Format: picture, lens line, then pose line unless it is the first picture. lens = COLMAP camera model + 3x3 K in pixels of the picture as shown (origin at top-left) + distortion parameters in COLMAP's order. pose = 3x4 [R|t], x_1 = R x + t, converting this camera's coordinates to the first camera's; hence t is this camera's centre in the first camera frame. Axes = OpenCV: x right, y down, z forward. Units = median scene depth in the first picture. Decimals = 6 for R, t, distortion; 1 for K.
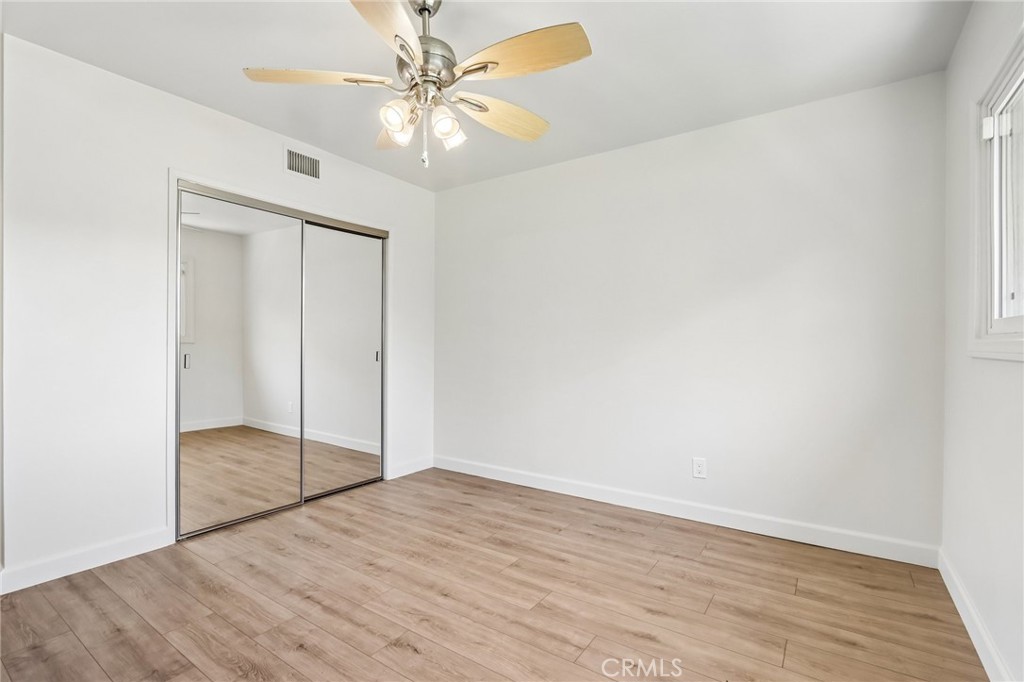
lens RADIAL K [[476.3, 0, 513.5], [0, 476.3, 348.9], [0, 0, 1]] dist [-0.021133, 0.004127]
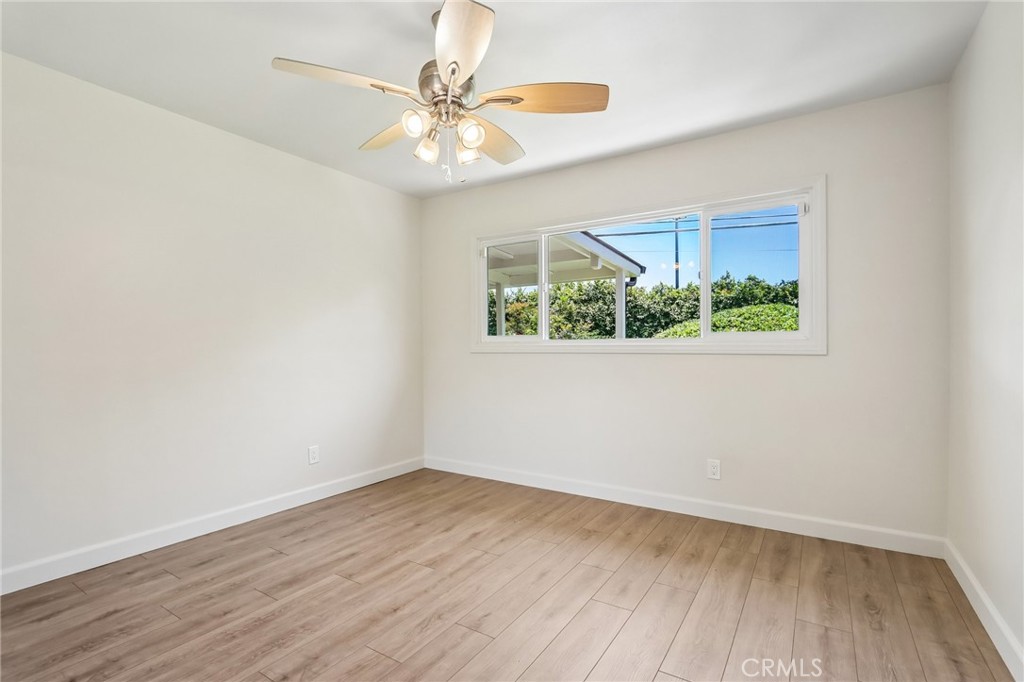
lens RADIAL K [[476.3, 0, 514.8], [0, 476.3, 332.4], [0, 0, 1]] dist [-0.021133, 0.004127]
pose [[-0.032240, 0.028773, 0.999066, -0.929210], [0.017376, 0.999451, -0.028223, -0.002345], [-0.999329, 0.016450, -0.032722, 0.657233]]
